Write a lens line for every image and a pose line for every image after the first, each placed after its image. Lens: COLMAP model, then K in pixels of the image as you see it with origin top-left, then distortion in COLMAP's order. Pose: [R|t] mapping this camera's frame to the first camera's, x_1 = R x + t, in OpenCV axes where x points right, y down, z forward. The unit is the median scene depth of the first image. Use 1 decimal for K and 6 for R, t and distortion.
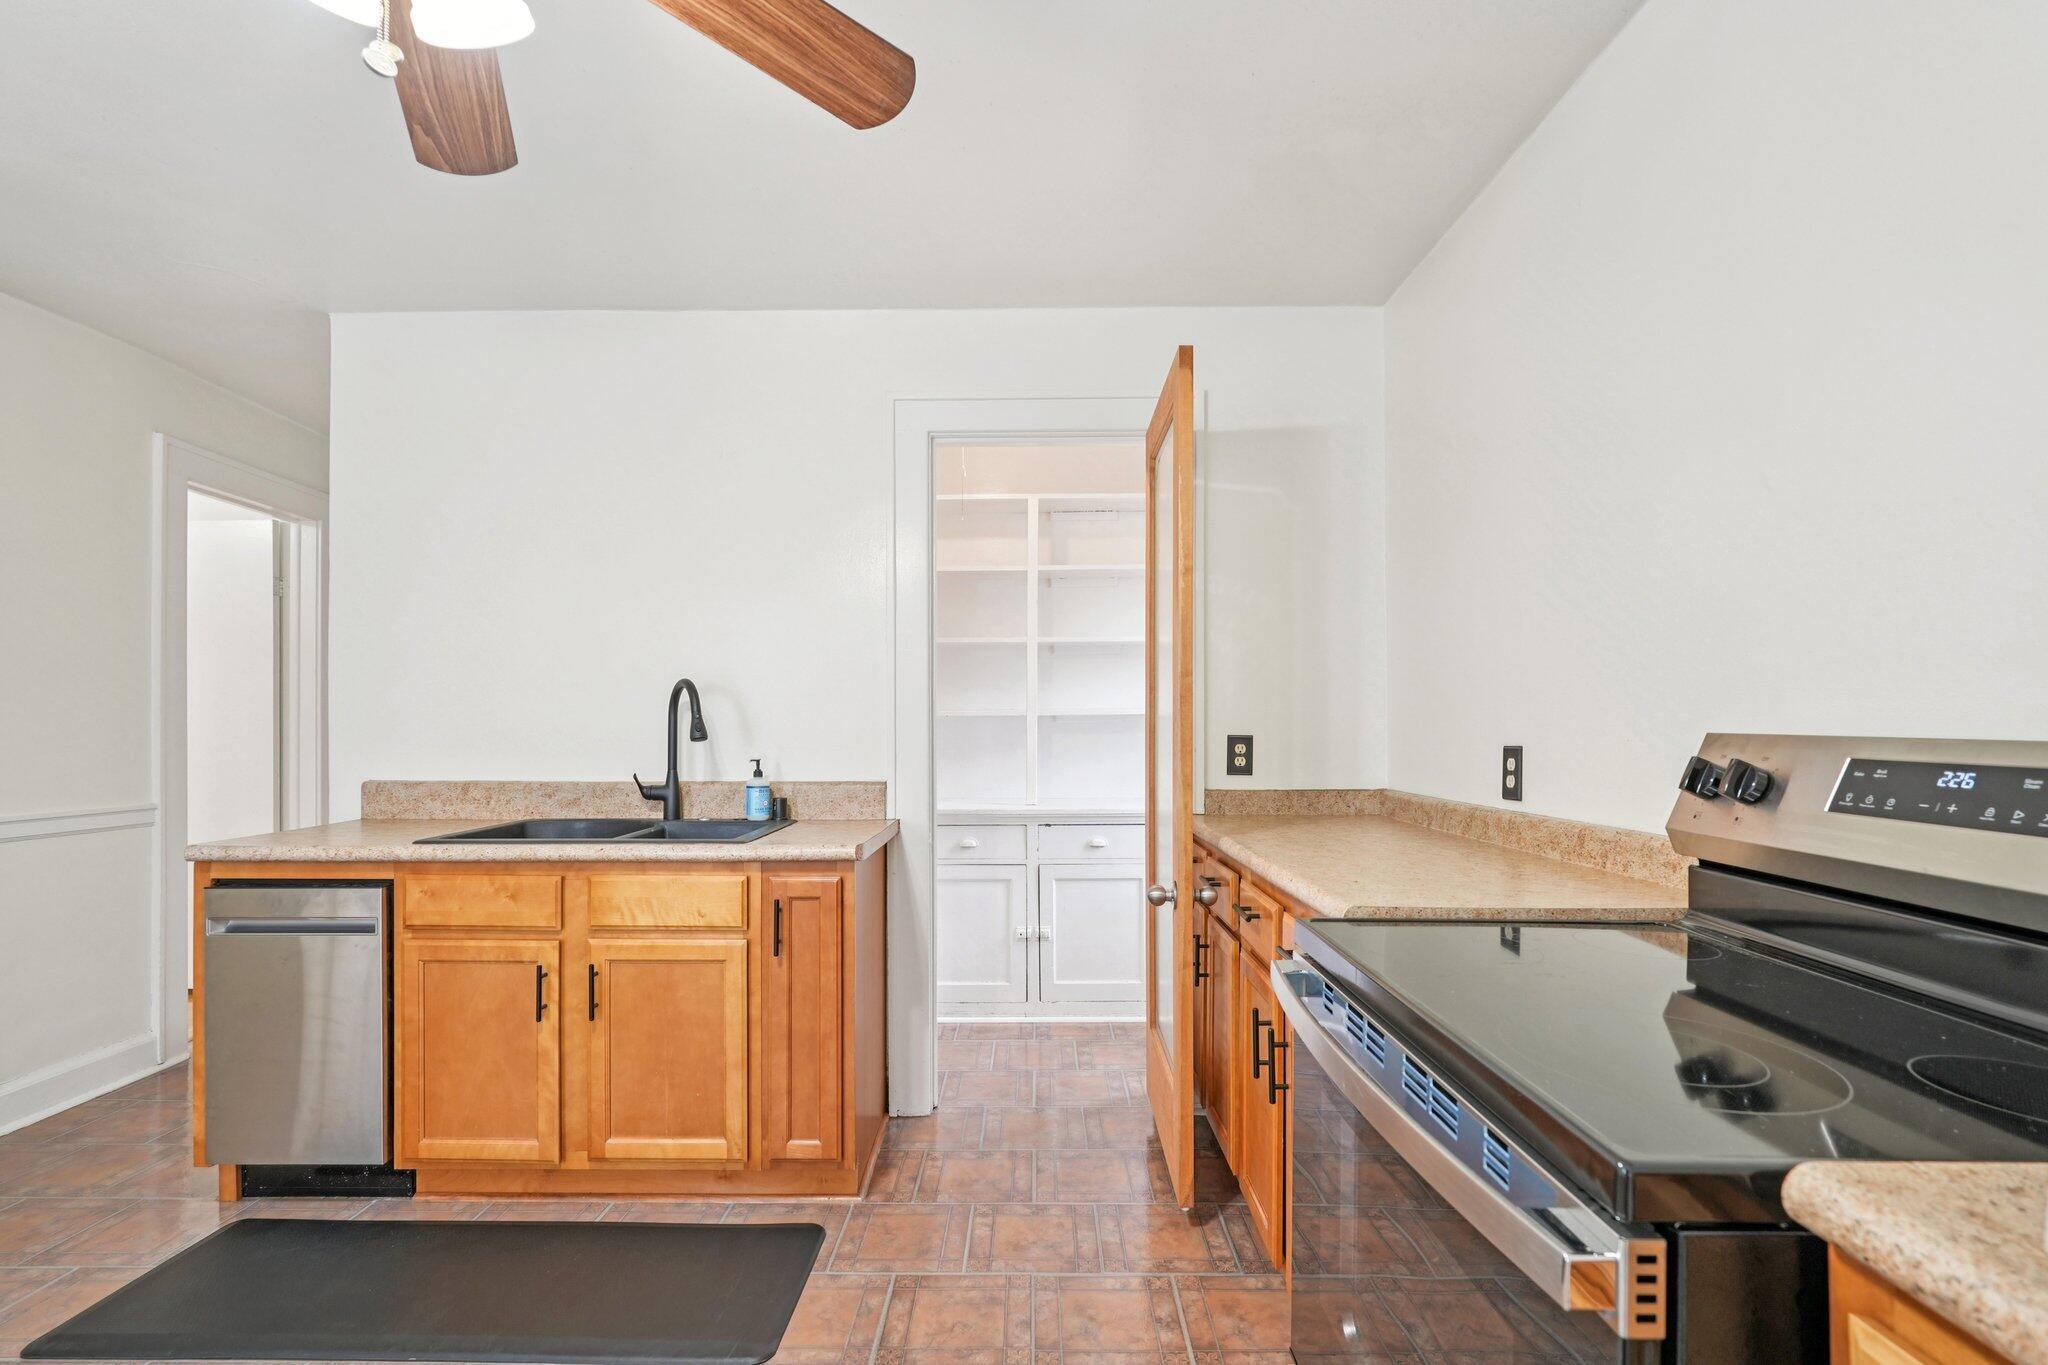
lens RADIAL K [[938.6, 0, 1004.6], [0, 938.6, 720.1], [0, 0, 1]] dist [-0.003577, -0.000246]
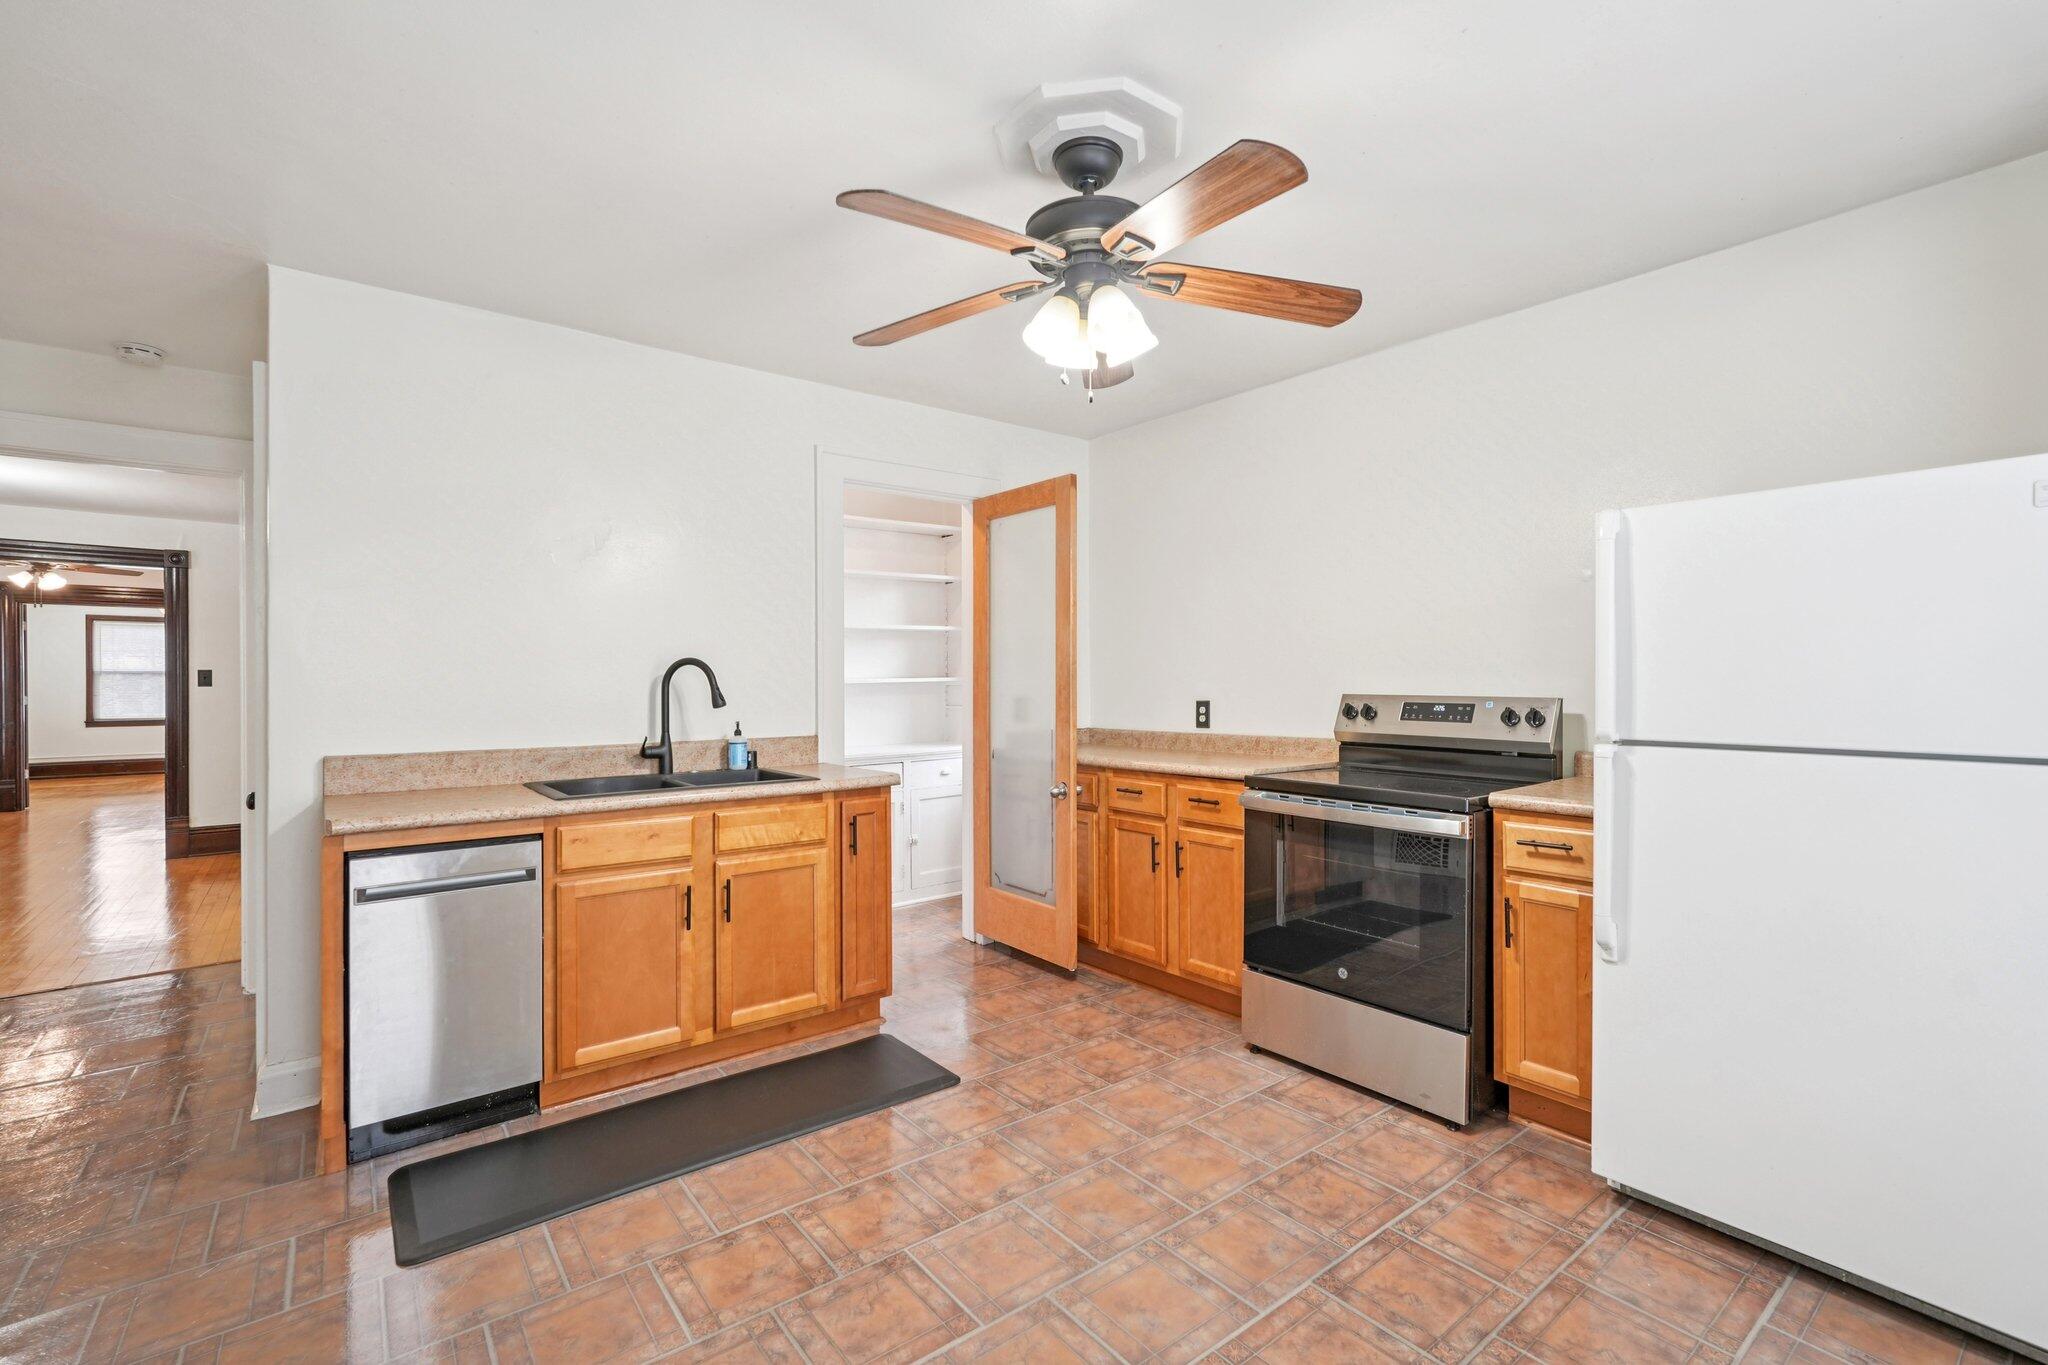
lens RADIAL K [[904.4, 0, 1012.2], [0, 904.4, 684.1], [0, 0, 1]] dist [-0.011502, 0.005821]
pose [[0.782400, -0.005649, 0.622751, -0.894142], [0.003333, 0.999983, 0.004884, -0.016713], [-0.622768, -0.001745, 0.782405, -0.228371]]
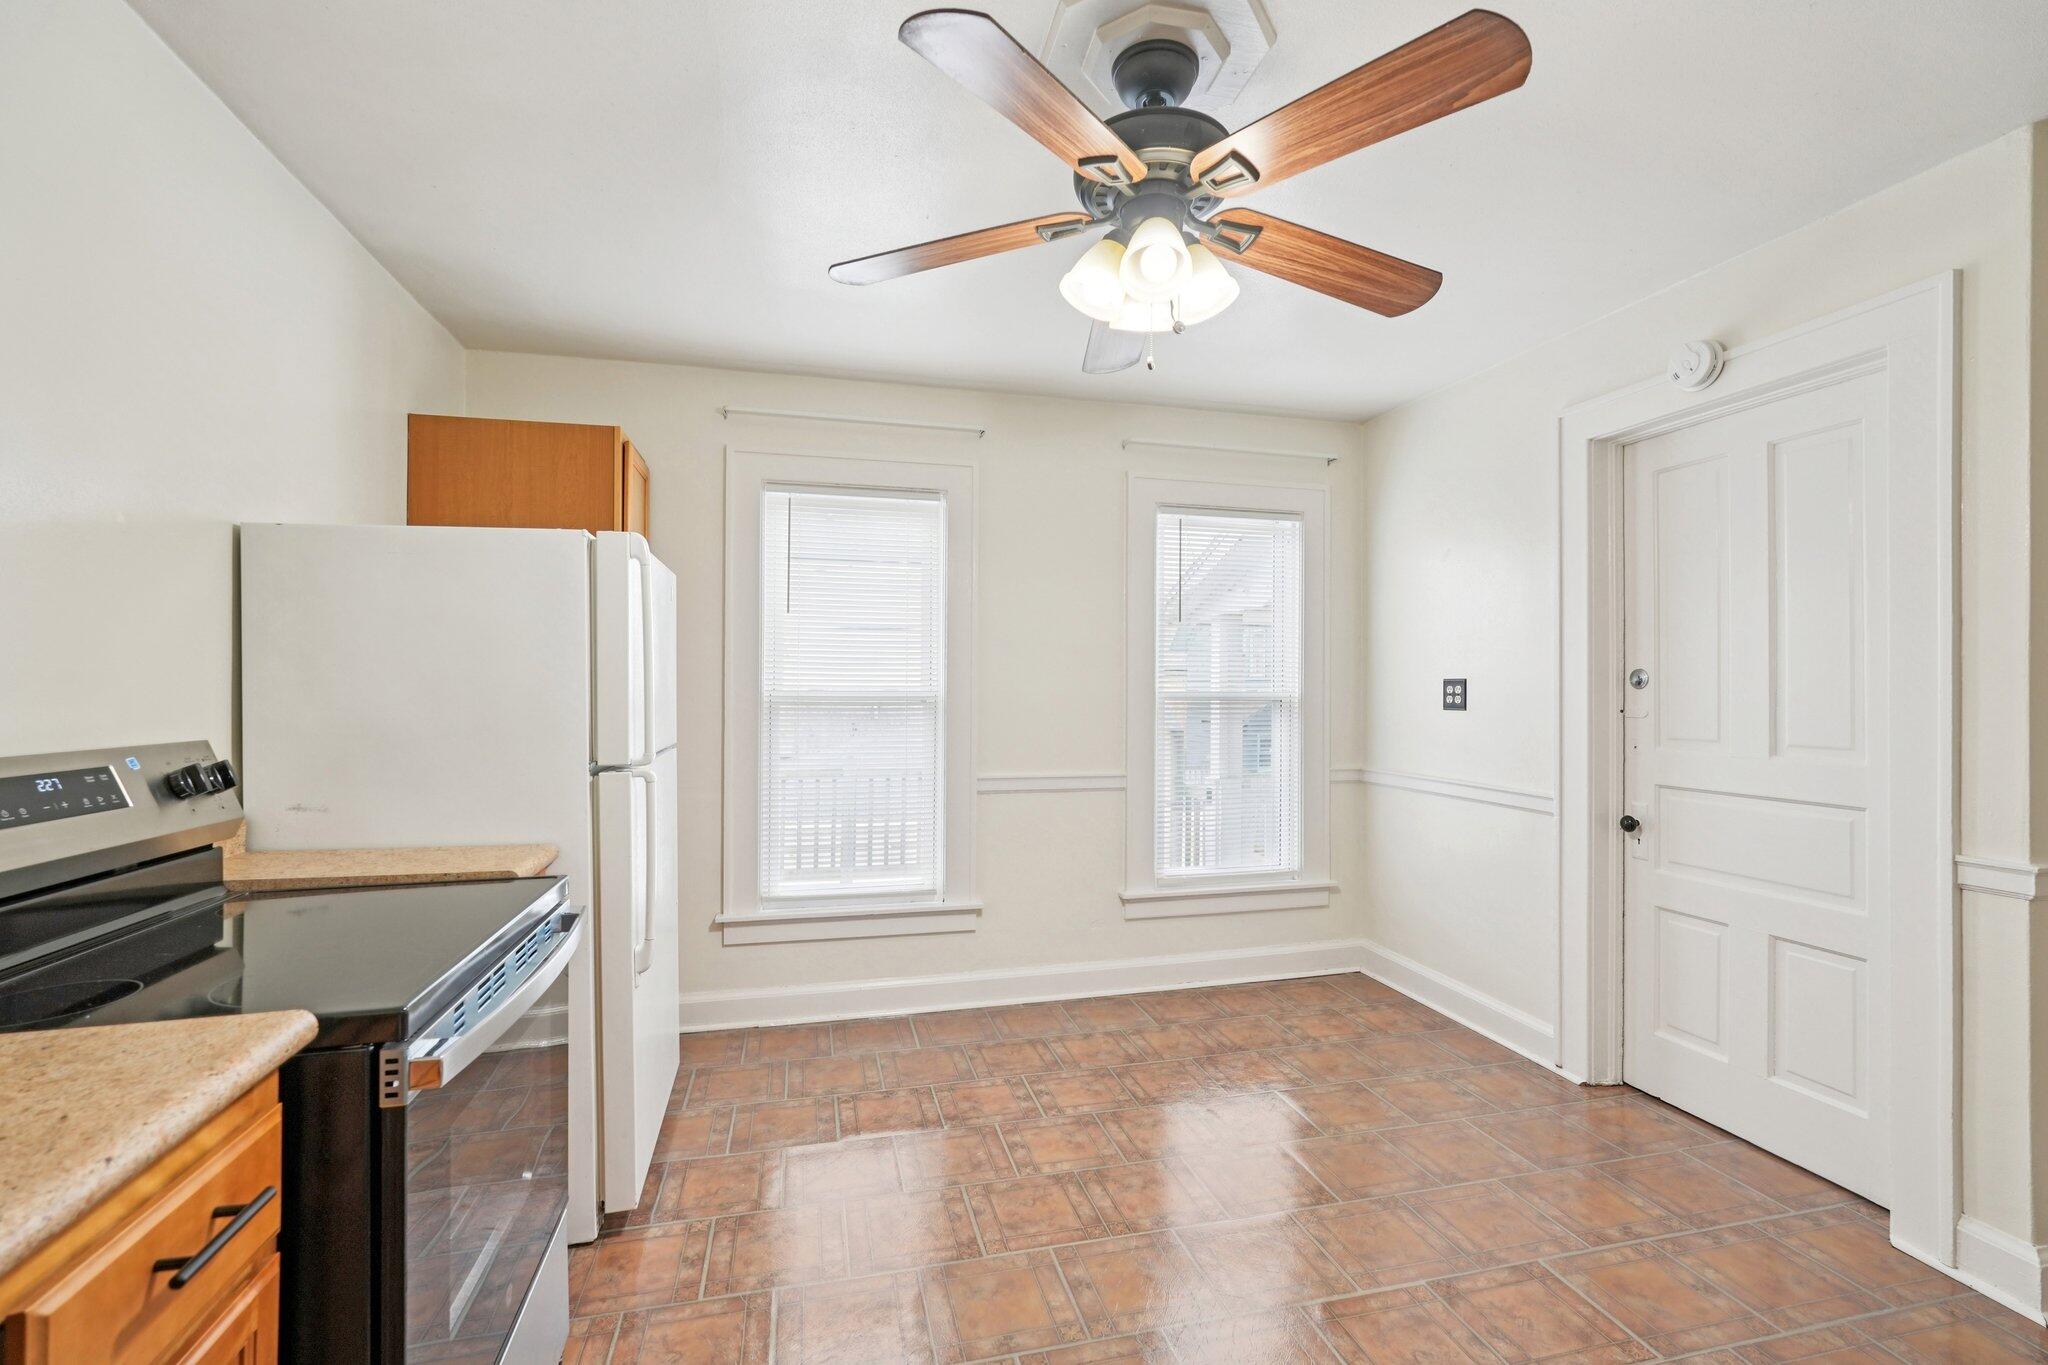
lens RADIAL K [[904.4, 0, 1024.6], [0, 904.4, 678.1], [0, 0, 1]] dist [-0.011502, 0.005821]
pose [[-0.964502, -0.008344, -0.263942, 0.009060], [-0.006964, 0.999957, -0.006164, -0.038217], [0.263982, -0.004107, -0.964519, 1.092440]]
